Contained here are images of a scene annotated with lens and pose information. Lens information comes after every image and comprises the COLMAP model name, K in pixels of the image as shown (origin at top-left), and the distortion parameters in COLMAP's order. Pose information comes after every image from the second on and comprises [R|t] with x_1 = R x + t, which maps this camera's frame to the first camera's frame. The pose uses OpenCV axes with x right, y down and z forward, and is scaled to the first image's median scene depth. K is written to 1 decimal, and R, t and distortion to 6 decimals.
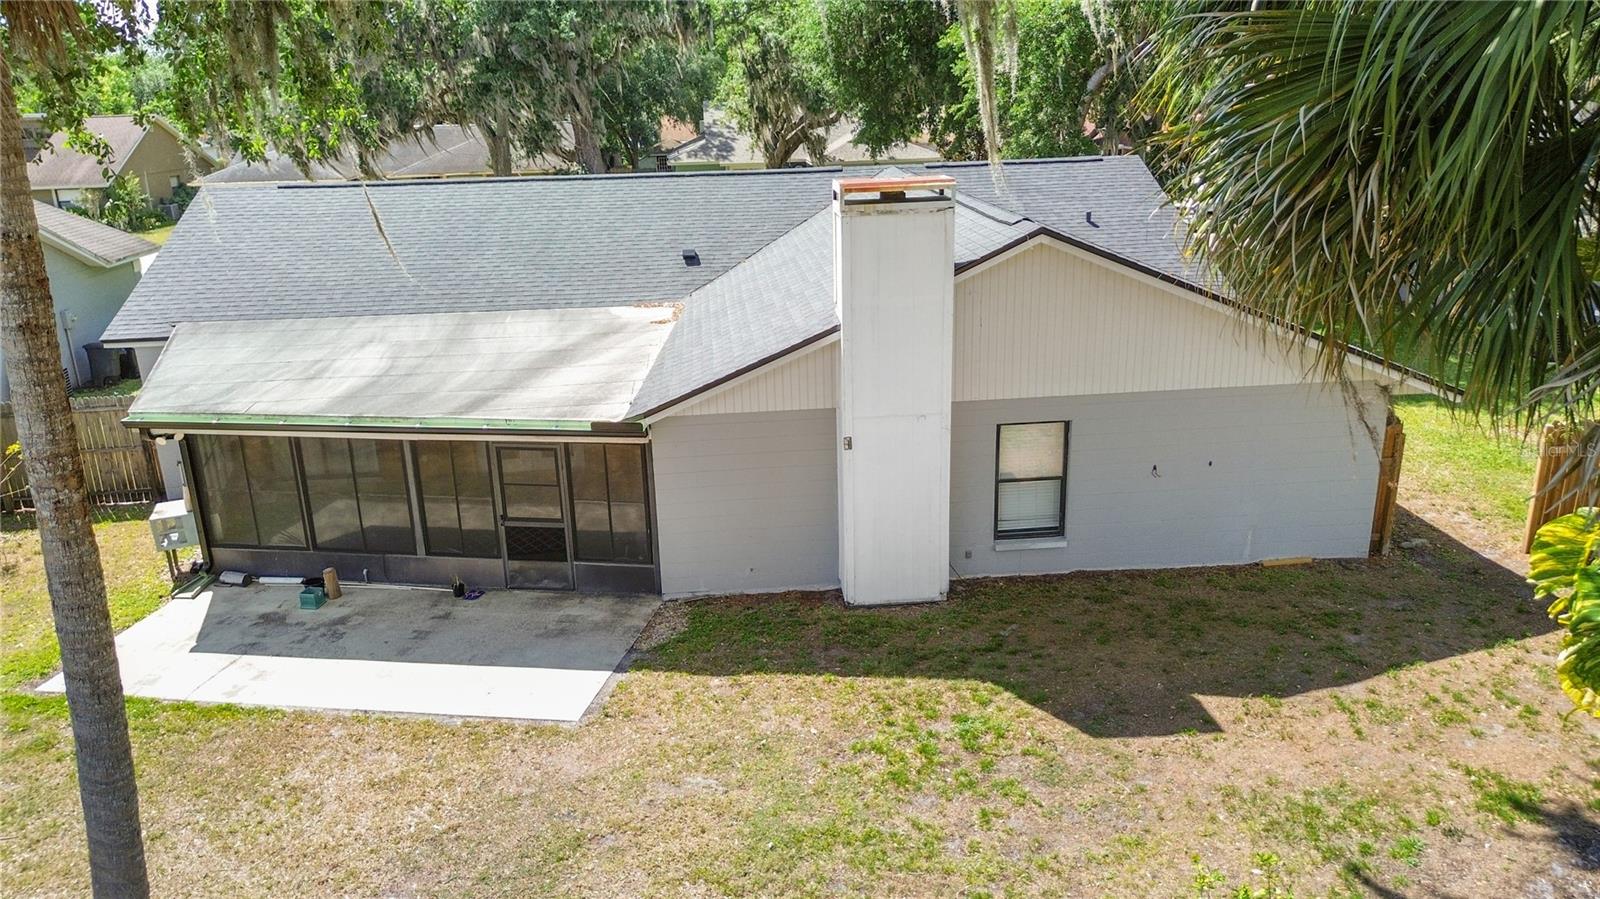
lens RADIAL K [[1136.0, 0, 800.0], [0, 1136.0, 449.5], [0, 0, 1]] dist [0.055274, -0.055472]
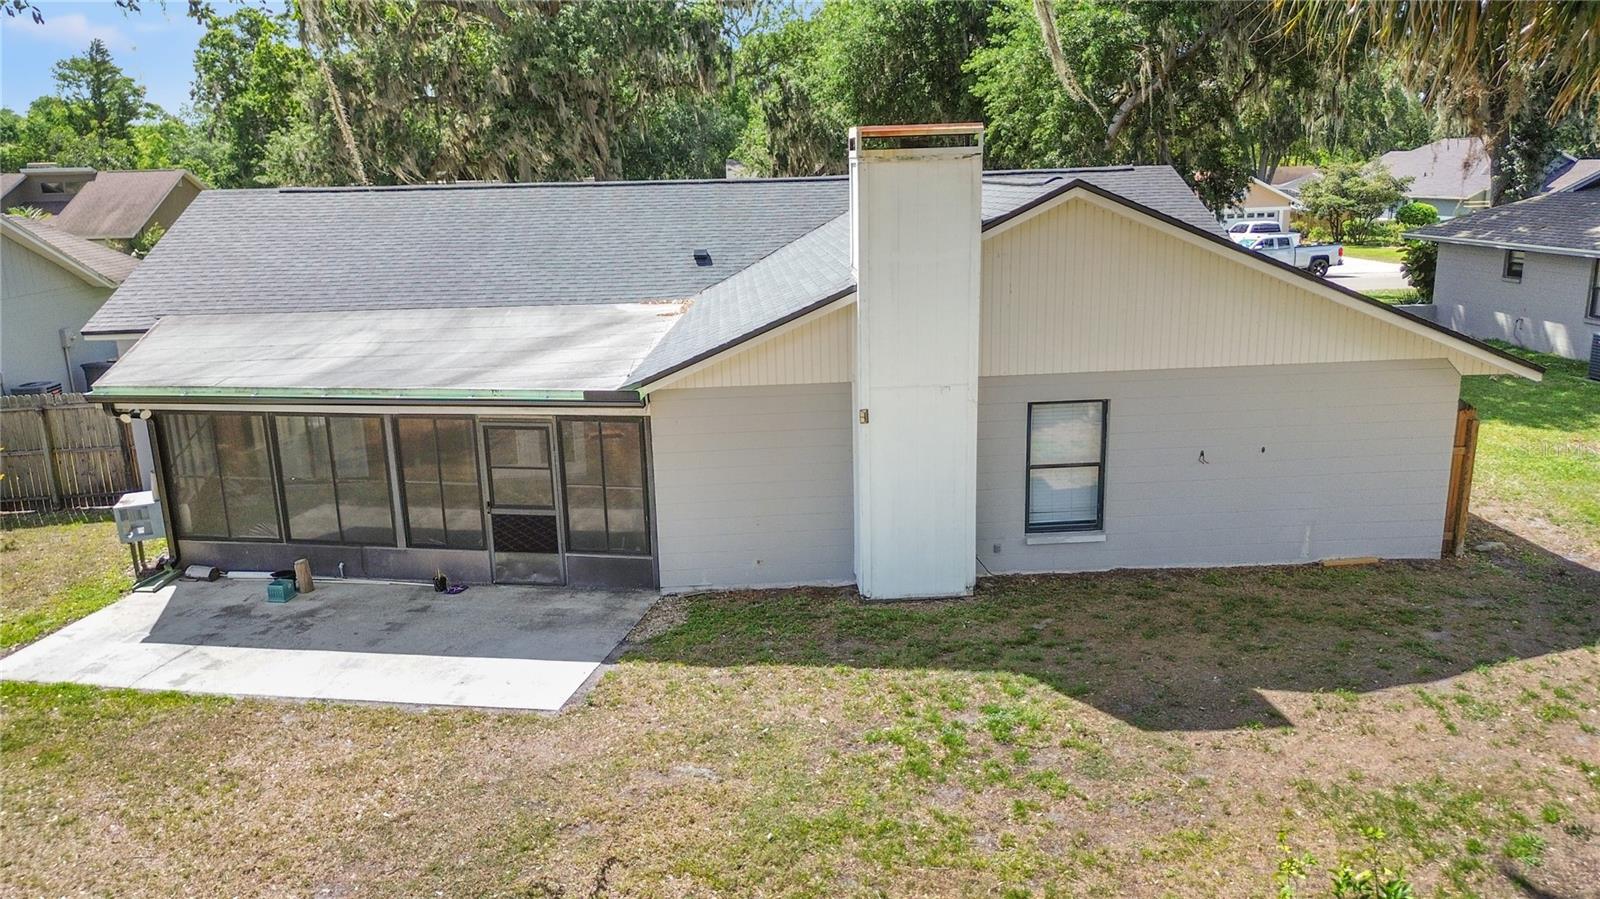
lens RADIAL K [[1136.0, 0, 800.0], [0, 1136.0, 449.5], [0, 0, 1]] dist [0.055274, -0.055472]
pose [[0.999788, 0.006989, -0.019390, 0.008292], [-0.008276, 0.997710, -0.067123, 0.081261], [0.018877, 0.067269, 0.997556, 0.089610]]
